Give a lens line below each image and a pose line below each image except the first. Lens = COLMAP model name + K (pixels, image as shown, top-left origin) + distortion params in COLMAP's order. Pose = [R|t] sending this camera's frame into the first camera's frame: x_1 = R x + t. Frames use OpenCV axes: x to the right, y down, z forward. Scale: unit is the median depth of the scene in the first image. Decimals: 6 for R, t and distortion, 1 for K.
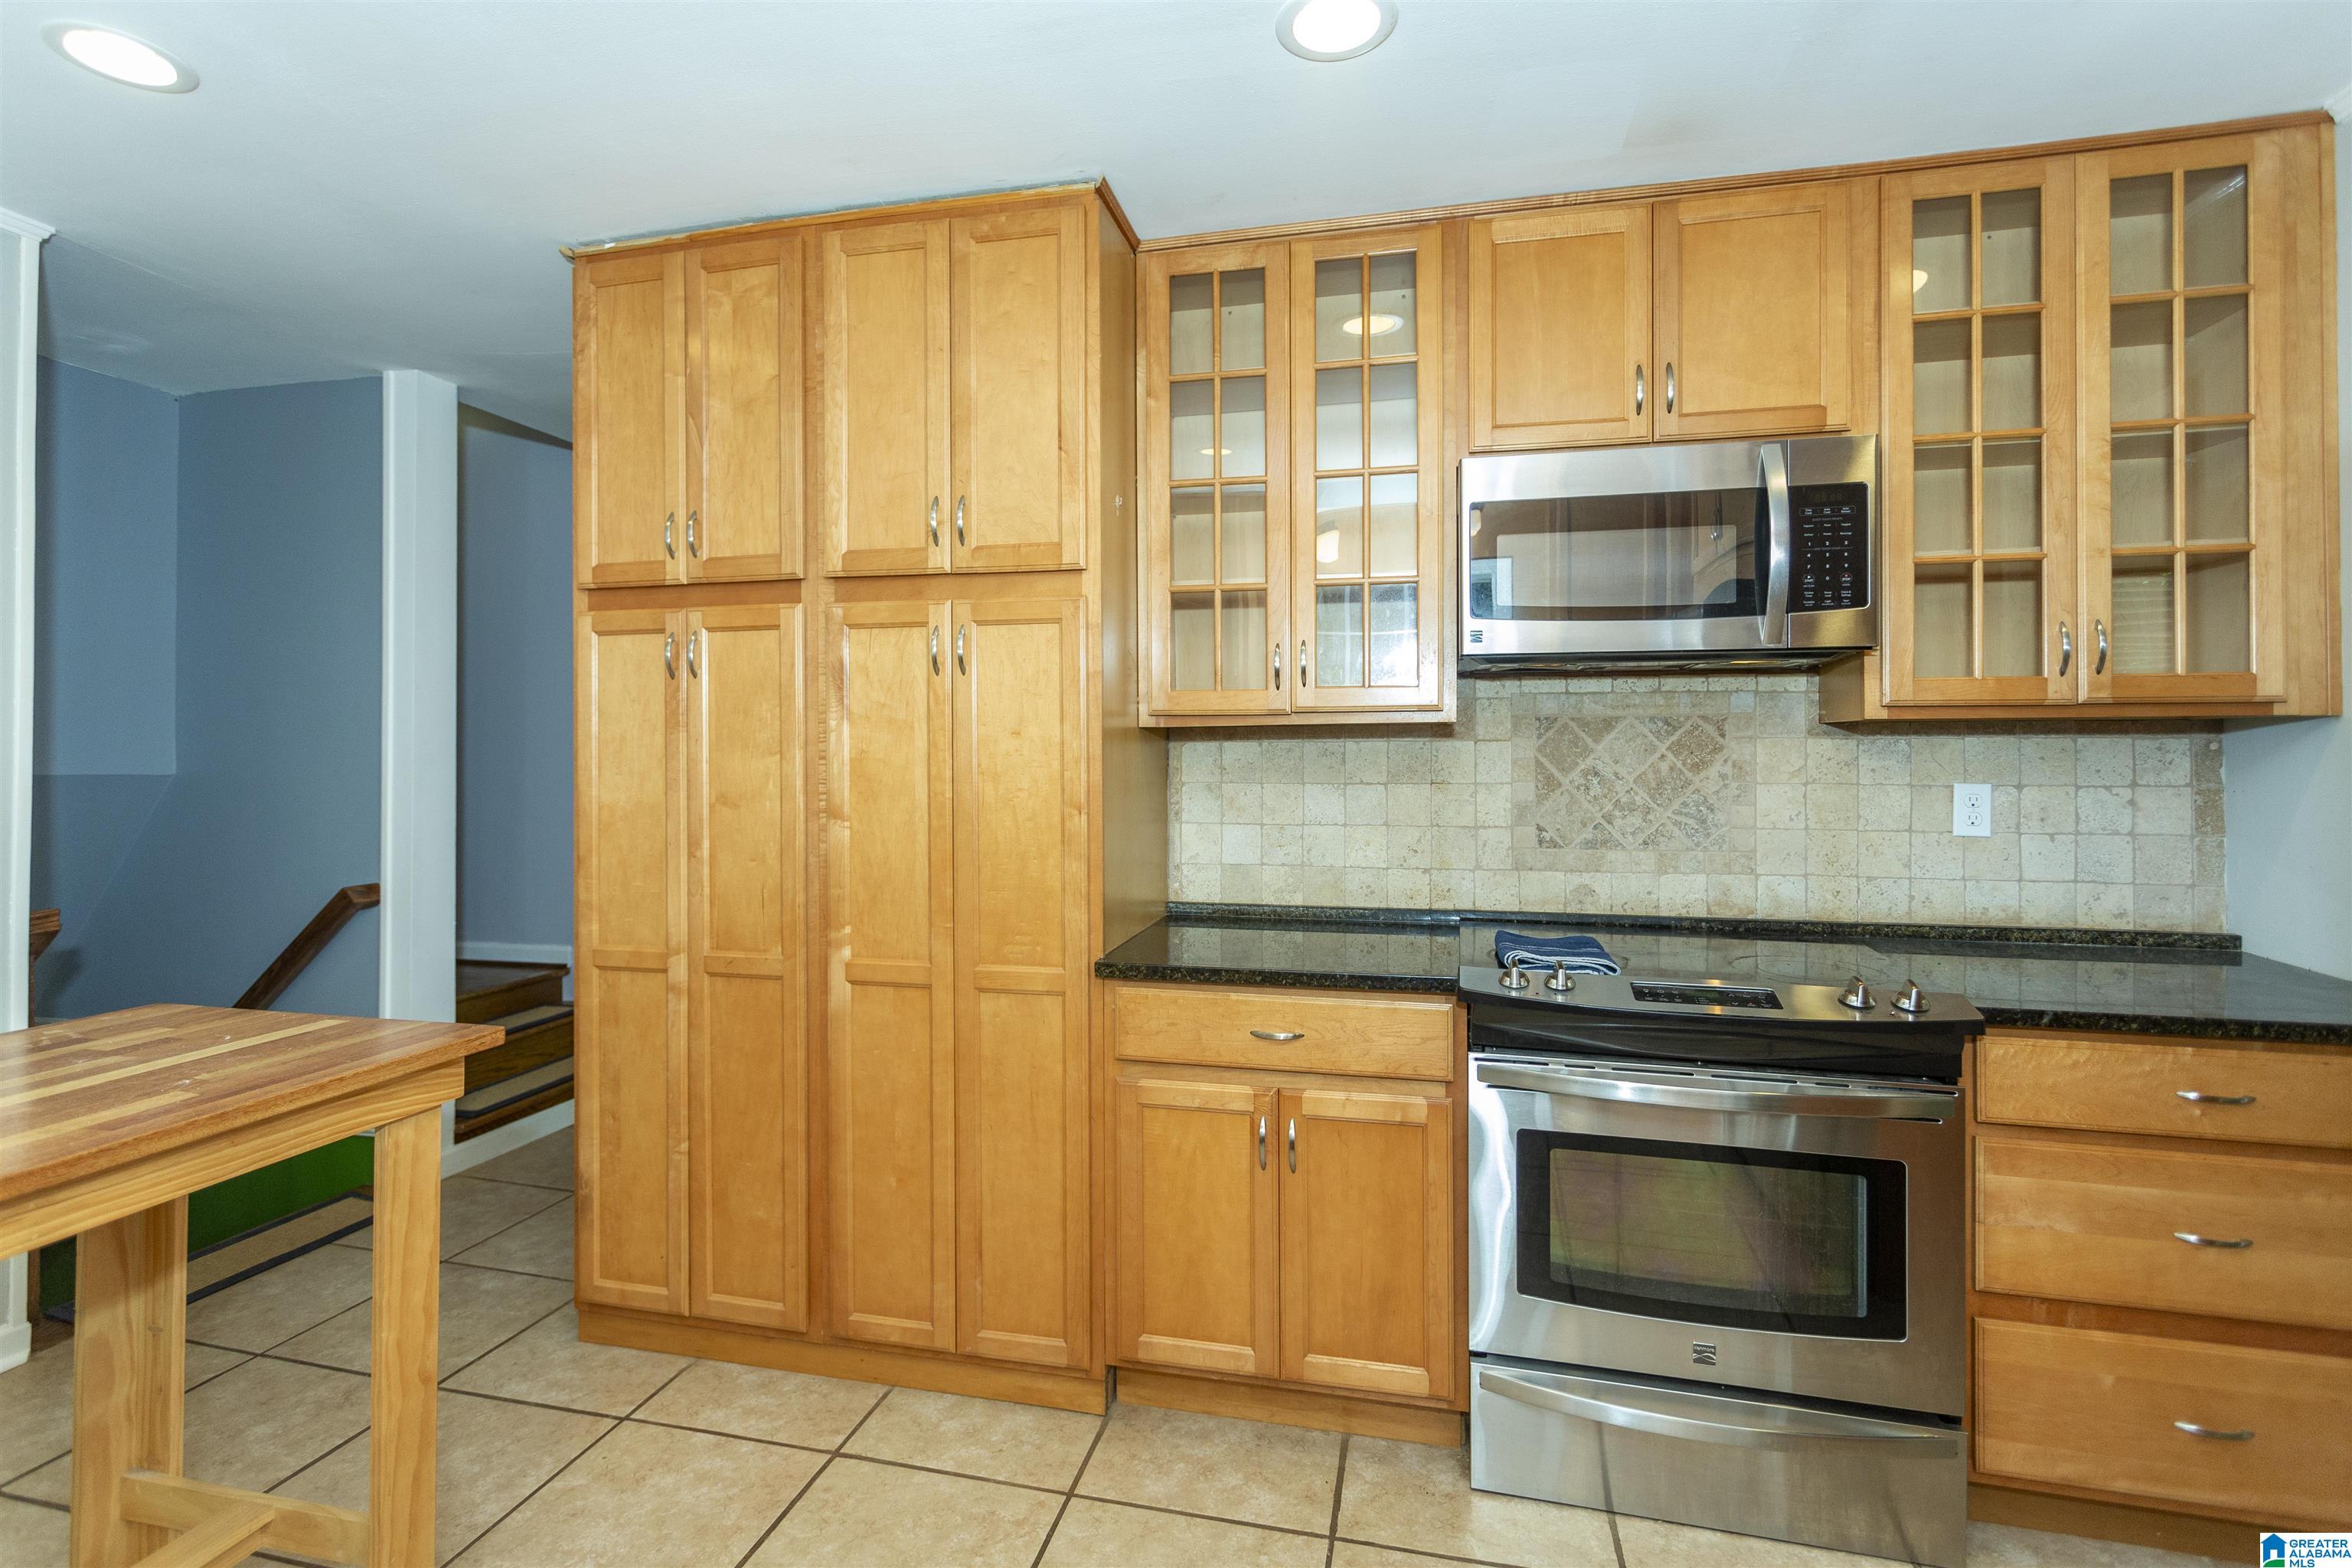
lens RADIAL K [[1109.7, 0, 1154.8], [0, 1109.7, 735.9], [0, 0, 1]] dist [0.004687, 0.000607]
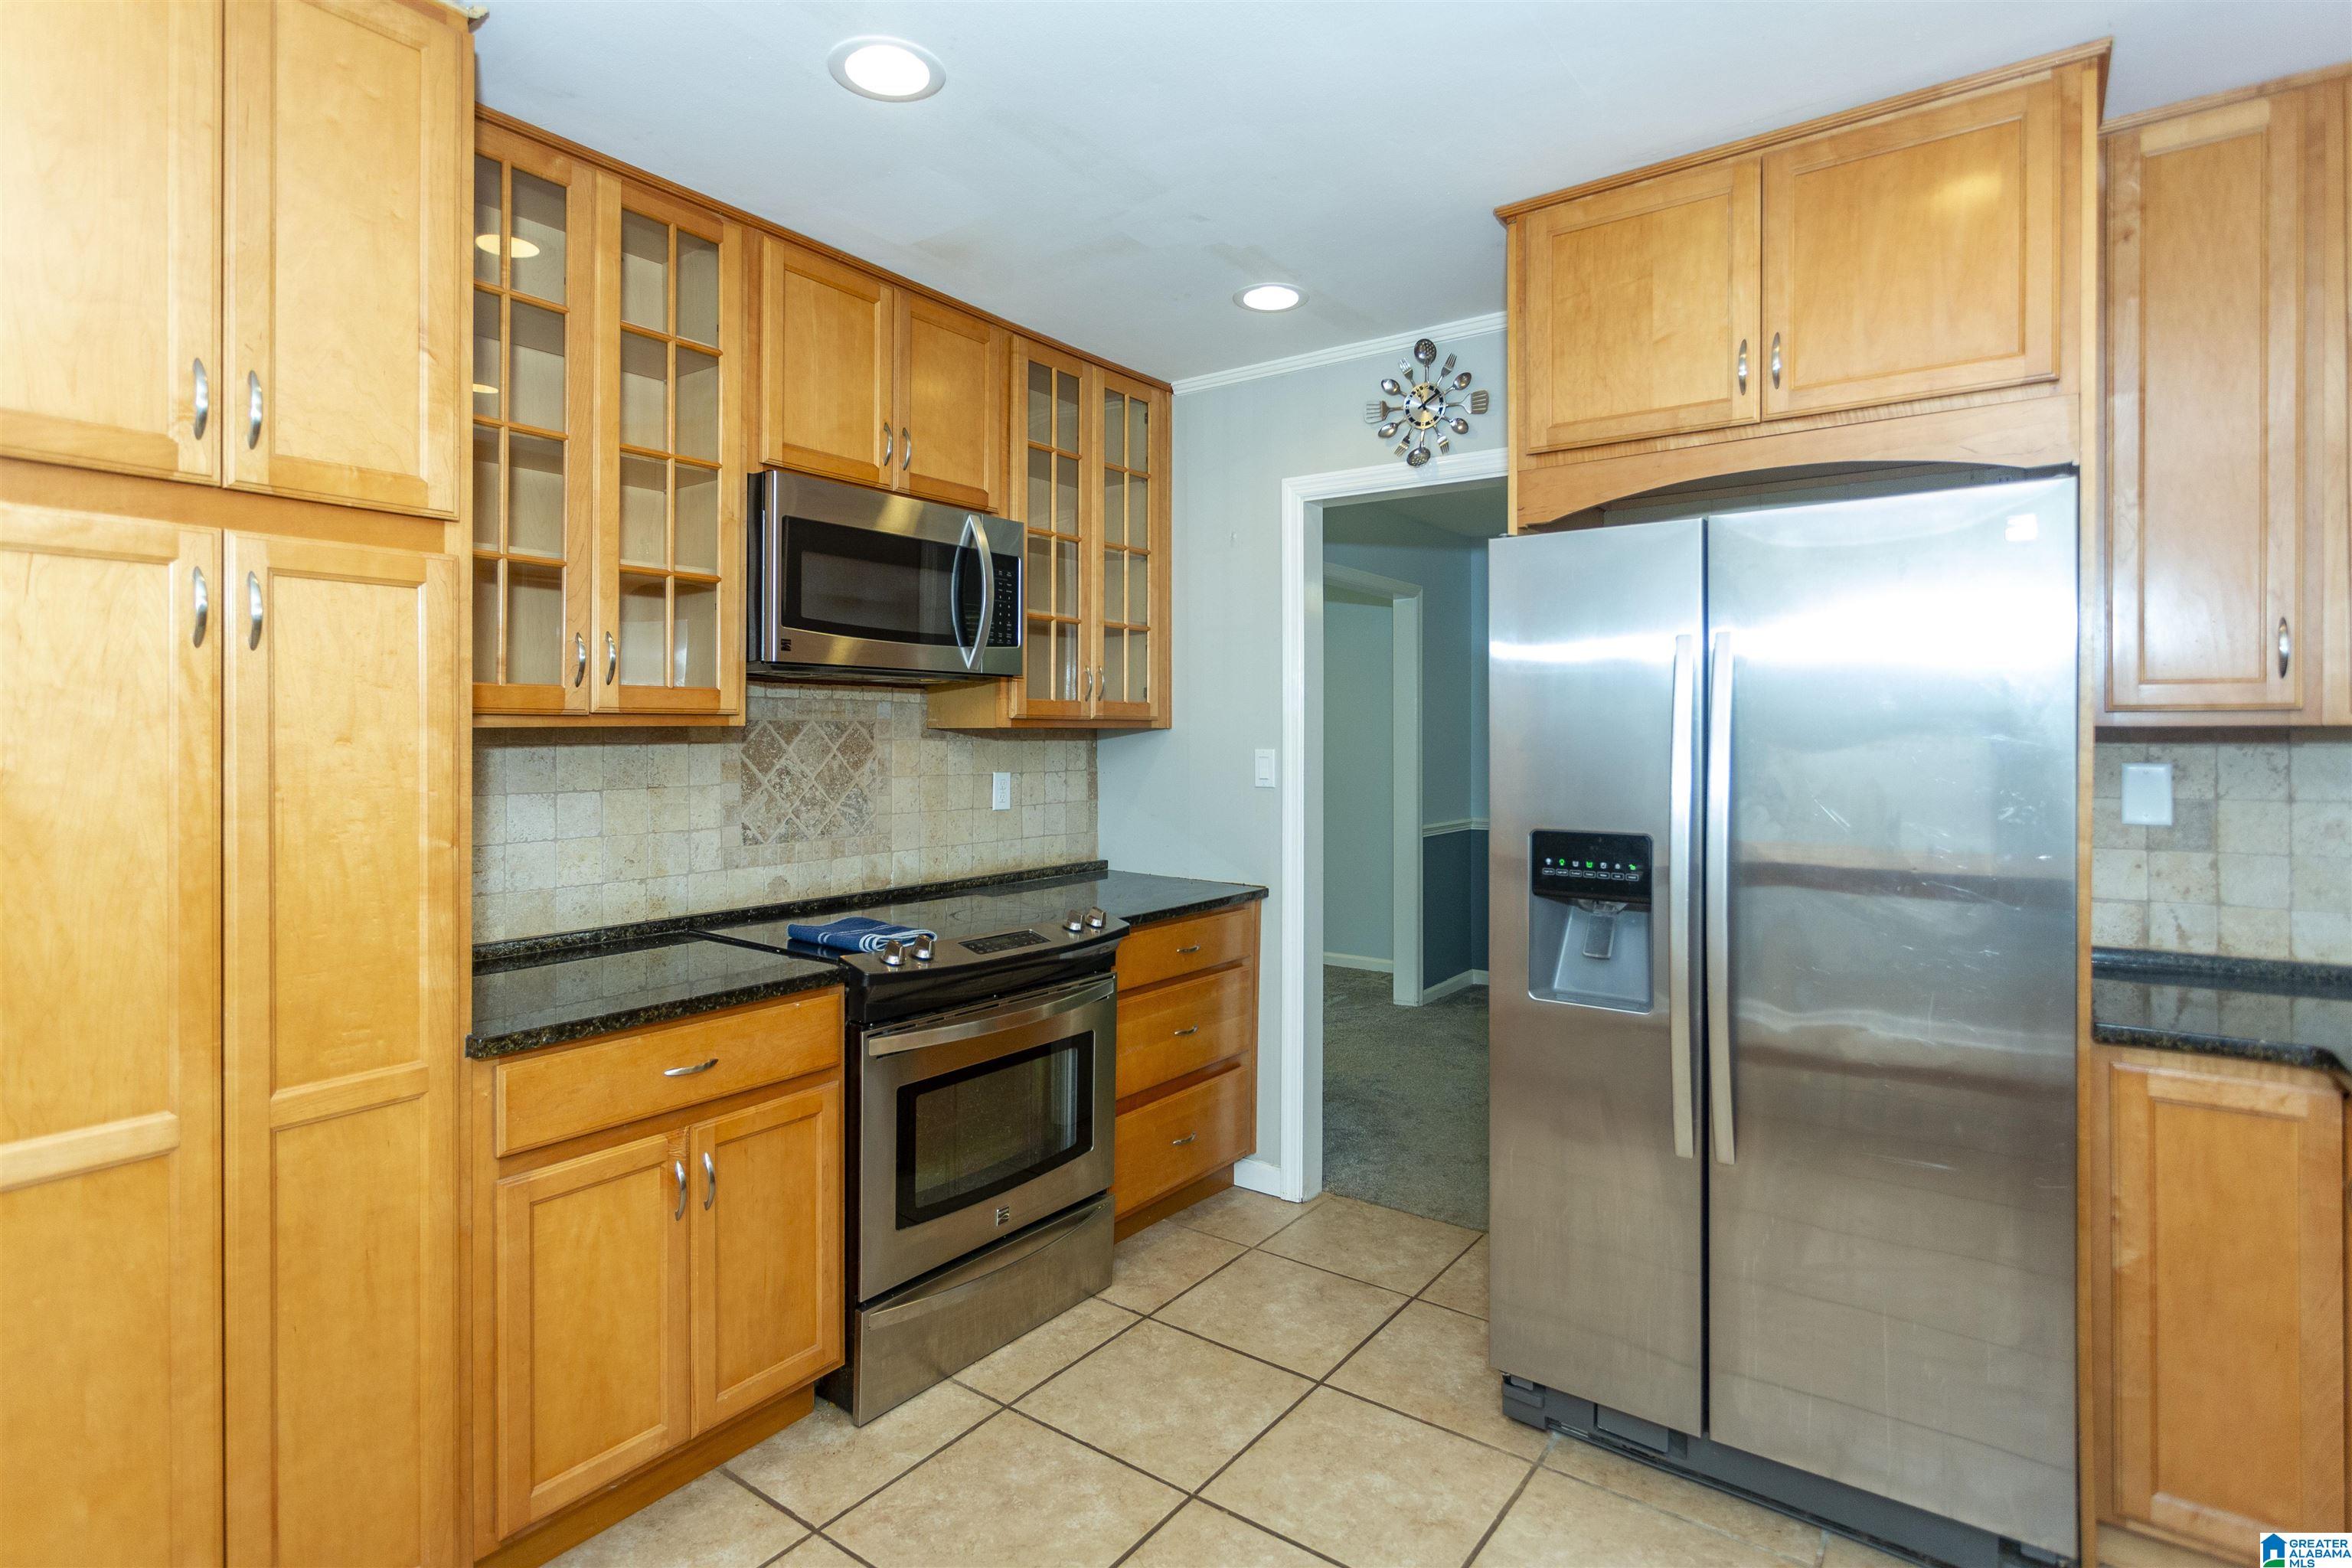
lens RADIAL K [[1176.6, 0, 1159.5], [0, 1176.6, 734.0], [0, 0, 1]] dist [-0.000937, 0.002303]
pose [[0.395117, 0.001392, 0.918630, -0.532007], [-0.011590, 0.999927, 0.003470, -0.012406], [-0.918558, -0.012018, 0.395104, 0.220940]]
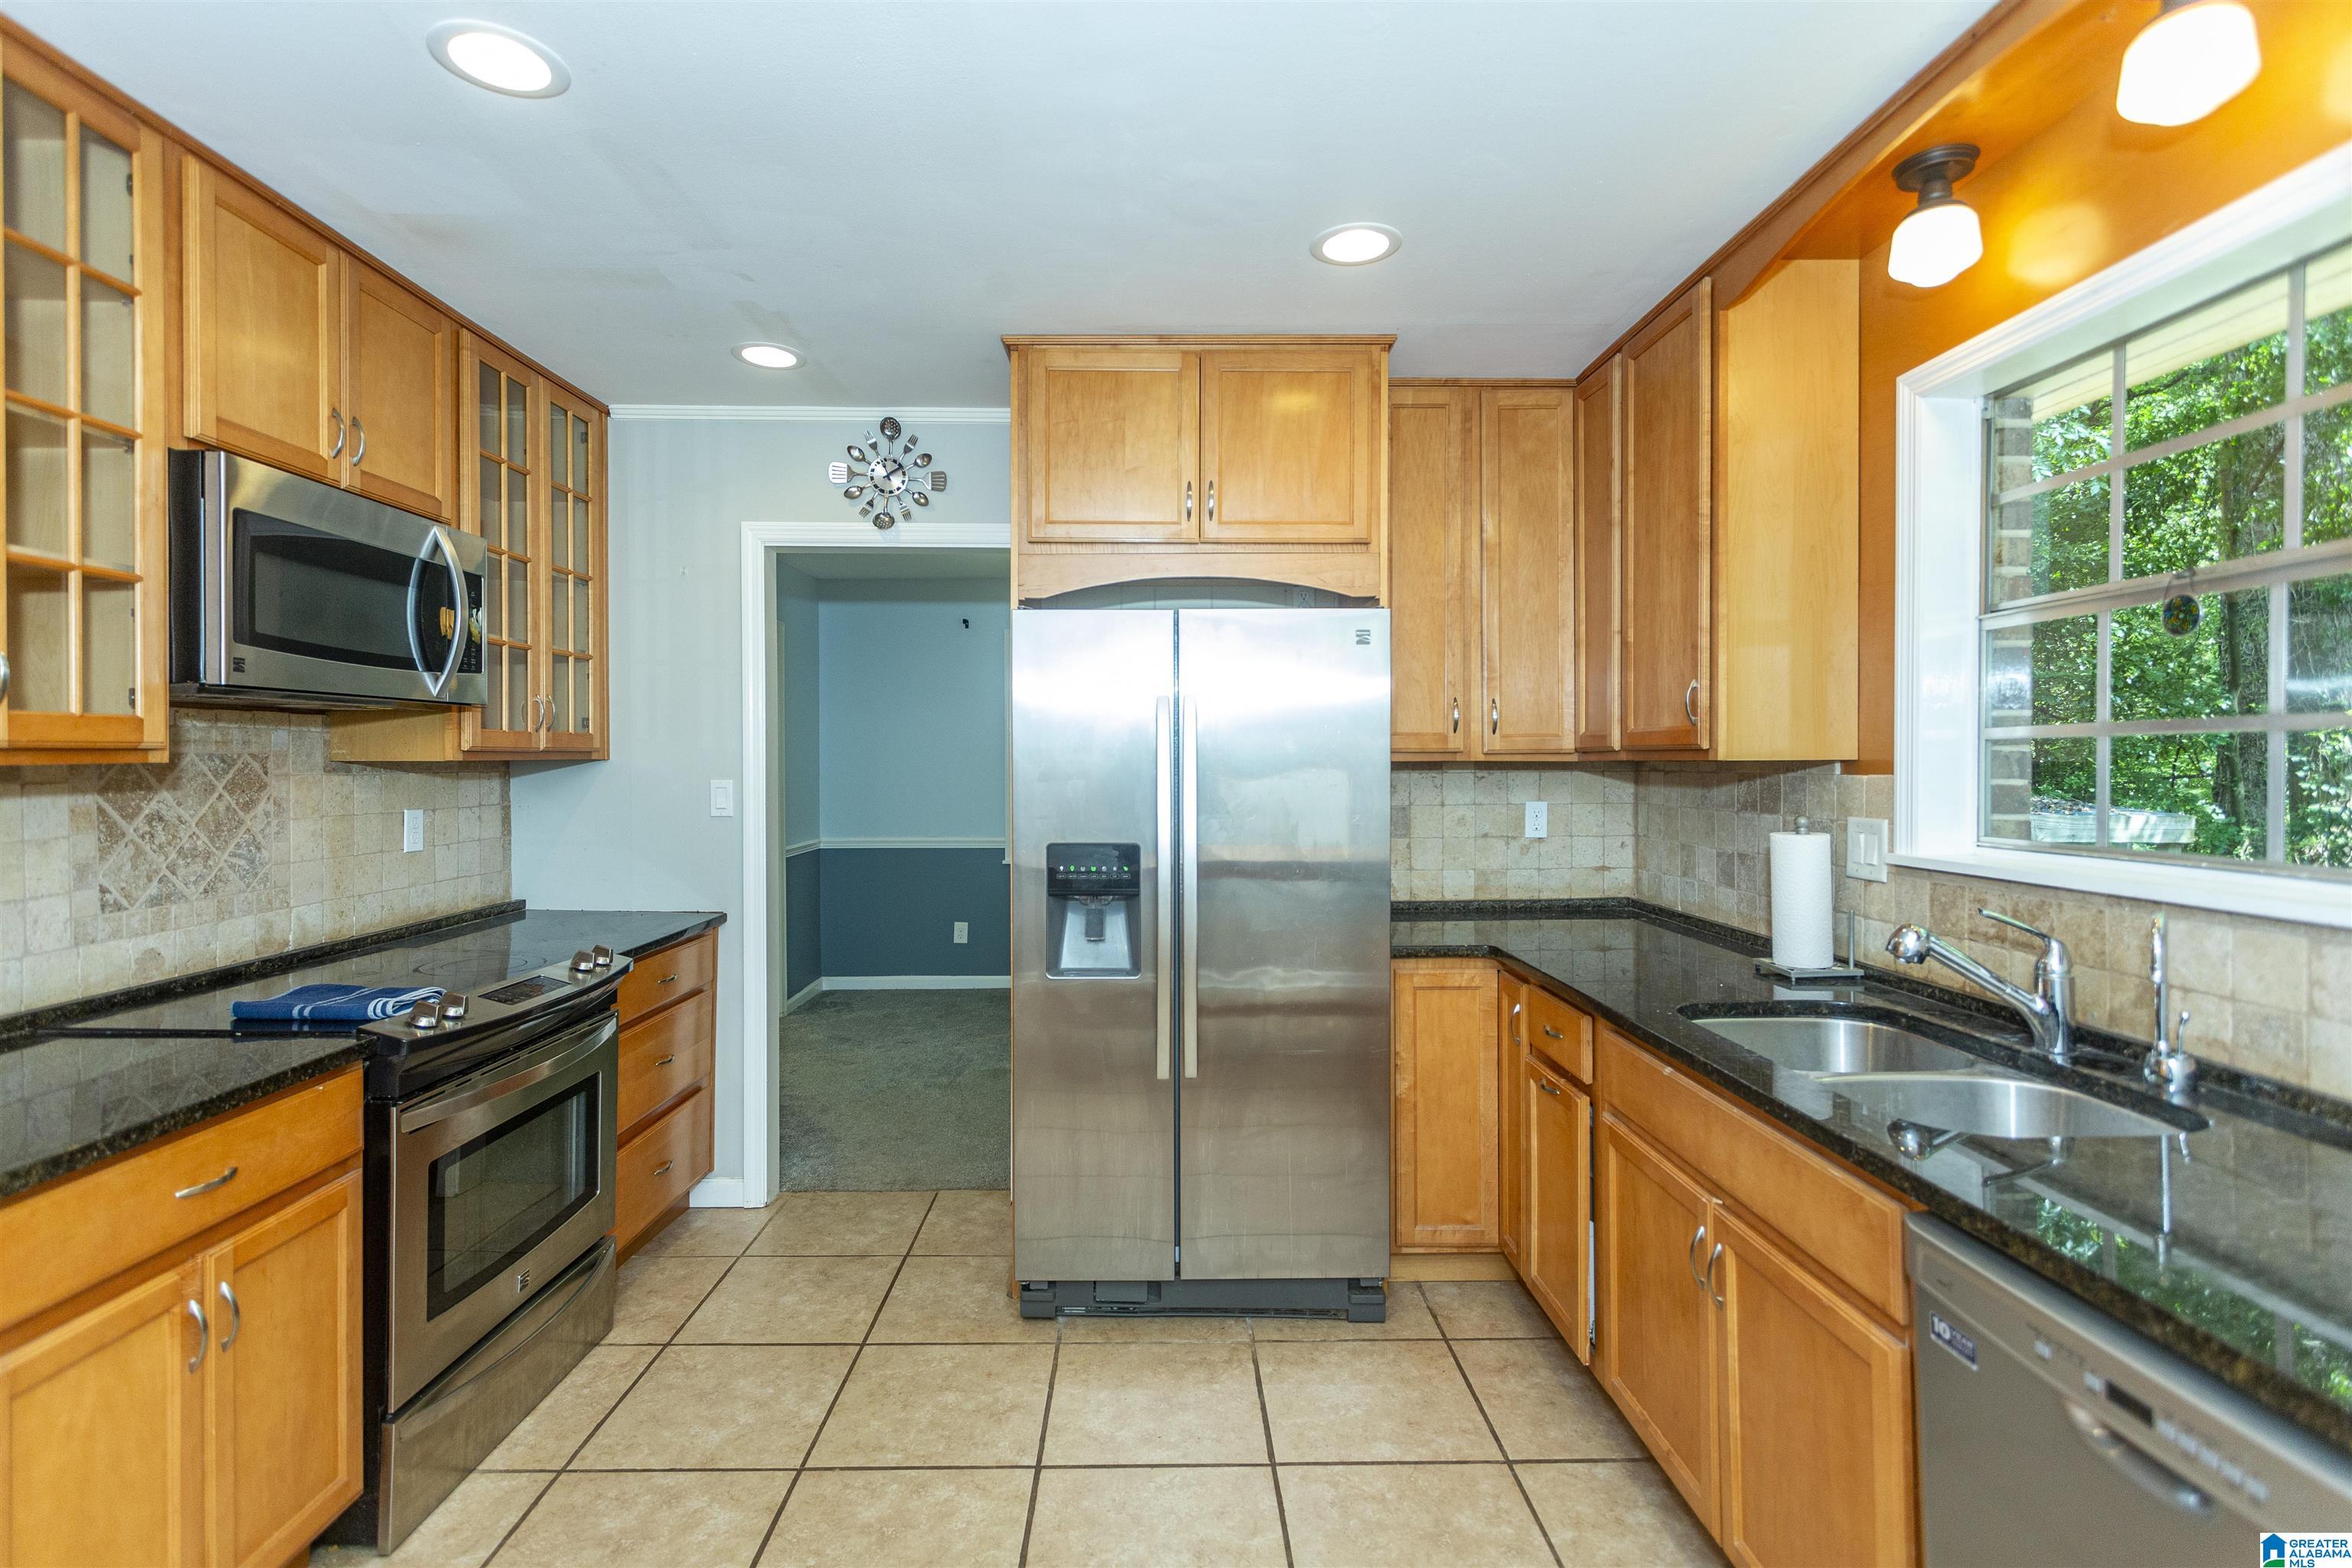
lens RADIAL K [[1109.7, 0, 1156.2], [0, 1109.7, 764.8], [0, 0, 1]] dist [0.004687, 0.000607]
pose [[-0.239815, -0.005883, 0.970801, -0.654690], [-0.011276, 0.999931, 0.003274, -0.020327], [-0.970753, -0.010161, -0.239865, 0.470464]]
